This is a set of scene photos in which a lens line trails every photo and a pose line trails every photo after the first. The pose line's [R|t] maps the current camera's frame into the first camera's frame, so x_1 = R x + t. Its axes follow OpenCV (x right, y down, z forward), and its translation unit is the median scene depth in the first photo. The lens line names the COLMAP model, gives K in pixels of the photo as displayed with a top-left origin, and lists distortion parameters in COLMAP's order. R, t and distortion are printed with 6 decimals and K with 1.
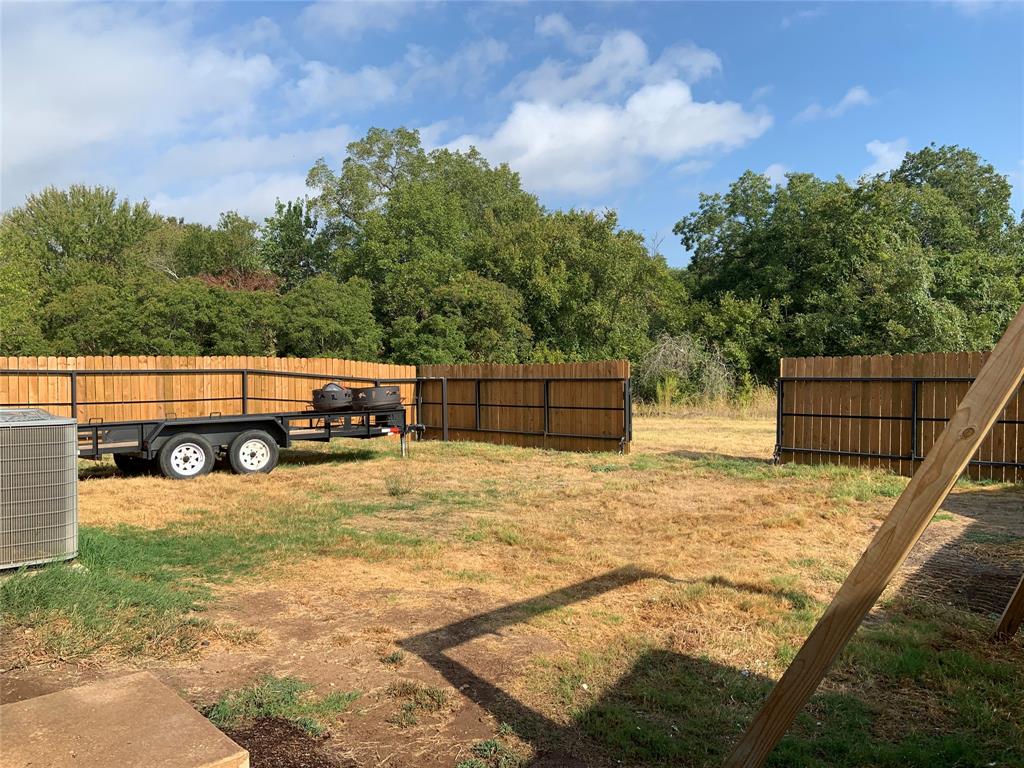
lens RADIAL K [[777.6, 0, 511.0], [0, 777.6, 385.1], [0, 0, 1]] dist [0.094116, -0.114144]
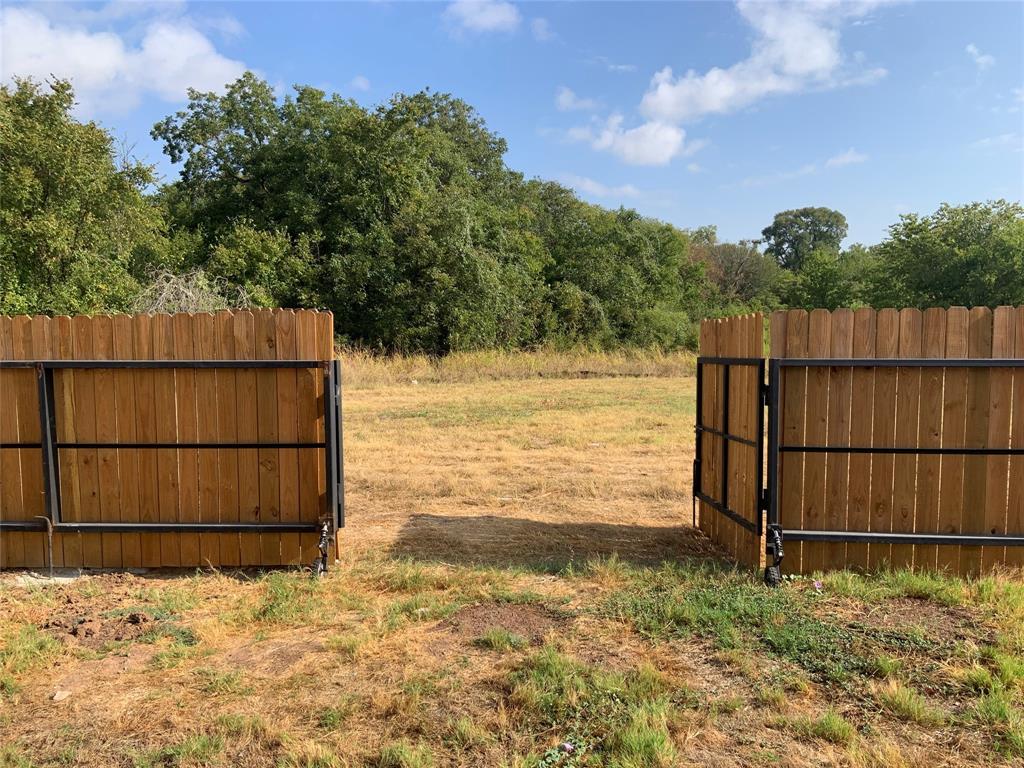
lens RADIAL K [[777.6, 0, 521.5], [0, 777.6, 380.2], [0, 0, 1]] dist [0.094116, -0.114144]
pose [[0.778070, -0.045961, 0.626493, -0.003453], [0.008772, 0.998018, 0.062322, -0.007744], [-0.628116, -0.042995, 0.776931, 0.233896]]
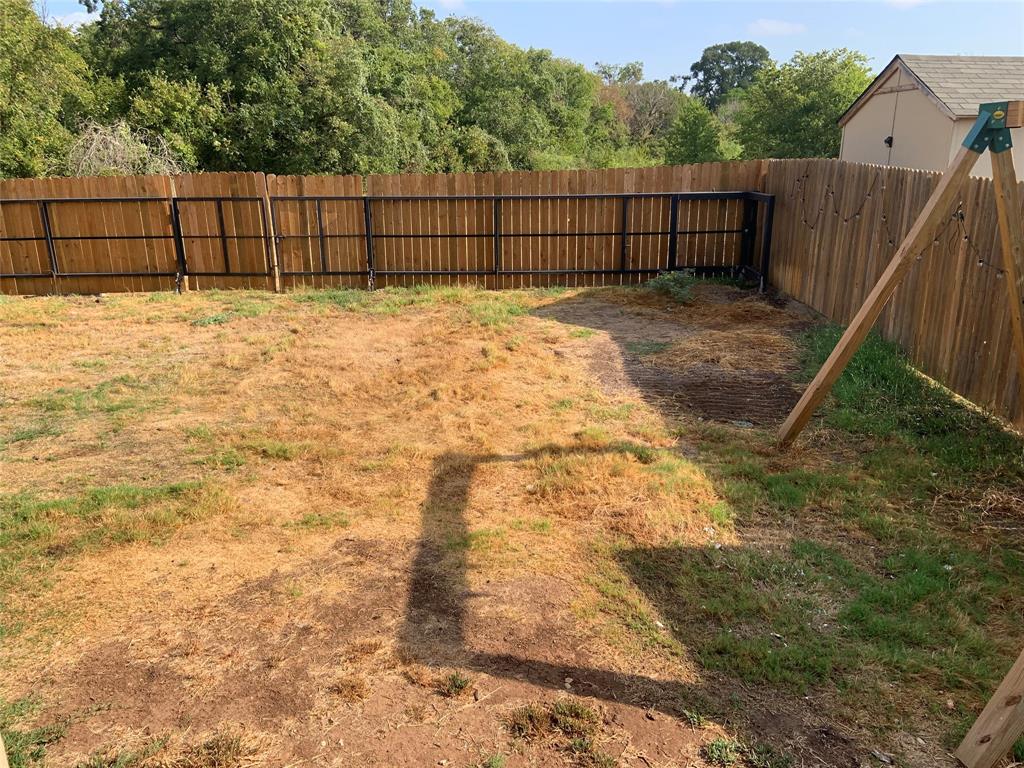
lens RADIAL K [[777.6, 0, 519.6], [0, 777.6, 397.1], [0, 0, 1]] dist [0.094116, -0.114144]
pose [[0.747331, -0.196857, 0.634620, -0.049996], [0.017719, 0.960669, 0.277131, -0.010945], [-0.664215, -0.195863, 0.721426, 0.046722]]
